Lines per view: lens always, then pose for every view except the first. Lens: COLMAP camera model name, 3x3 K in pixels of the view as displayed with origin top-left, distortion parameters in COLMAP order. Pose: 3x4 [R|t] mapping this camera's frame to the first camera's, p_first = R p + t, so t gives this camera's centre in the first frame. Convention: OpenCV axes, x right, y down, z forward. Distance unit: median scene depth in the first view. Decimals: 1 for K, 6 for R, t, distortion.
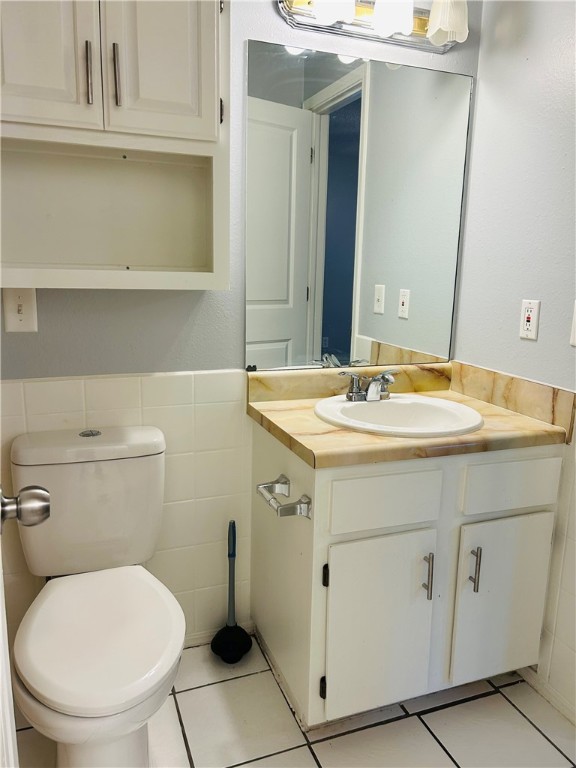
lens RADIAL K [[579.9, 0, 291.1], [0, 579.9, 372.0], [0, 0, 1]] dist [0.051192, -0.044019]
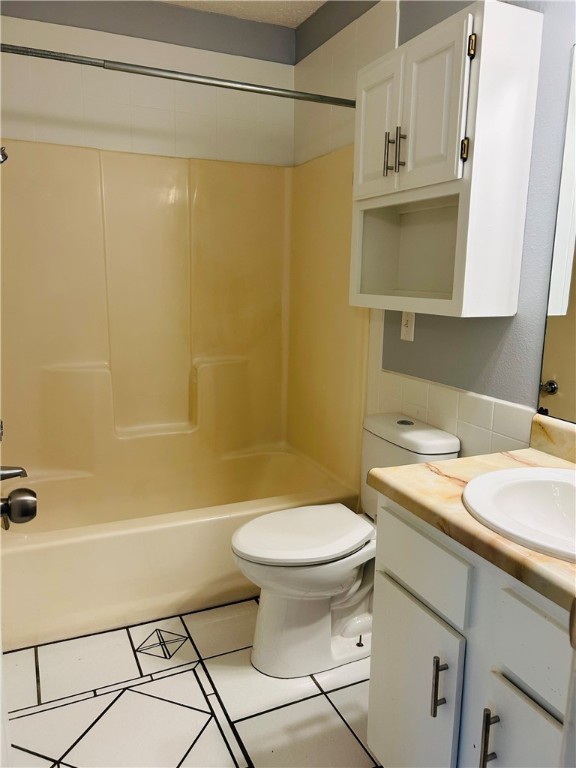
lens RADIAL K [[579.9, 0, 286.6], [0, 579.9, 379.9], [0, 0, 1]] dist [0.051192, -0.044019]
pose [[0.058638, 0.161425, -0.985141, 0.919121], [-0.188988, 0.970789, 0.147824, -0.130540], [0.980227, 0.177511, 0.087433, 0.631490]]
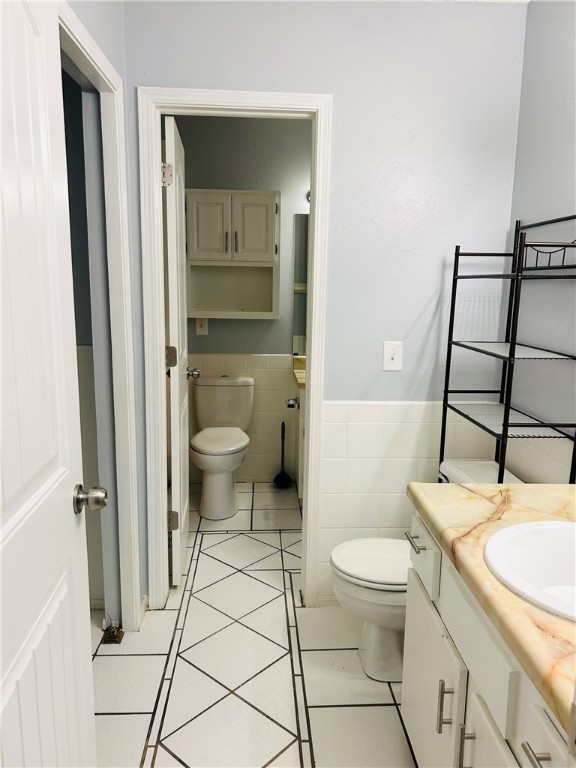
lens RADIAL K [[579.9, 0, 288.0], [0, 579.9, 380.9], [0, 0, 1]] dist [0.051192, -0.044019]
pose [[0.949859, 0.042865, -0.309727, 0.702263], [-0.049679, 0.998665, -0.014144, 0.151243], [0.308708, 0.028822, 0.950720, -1.309626]]
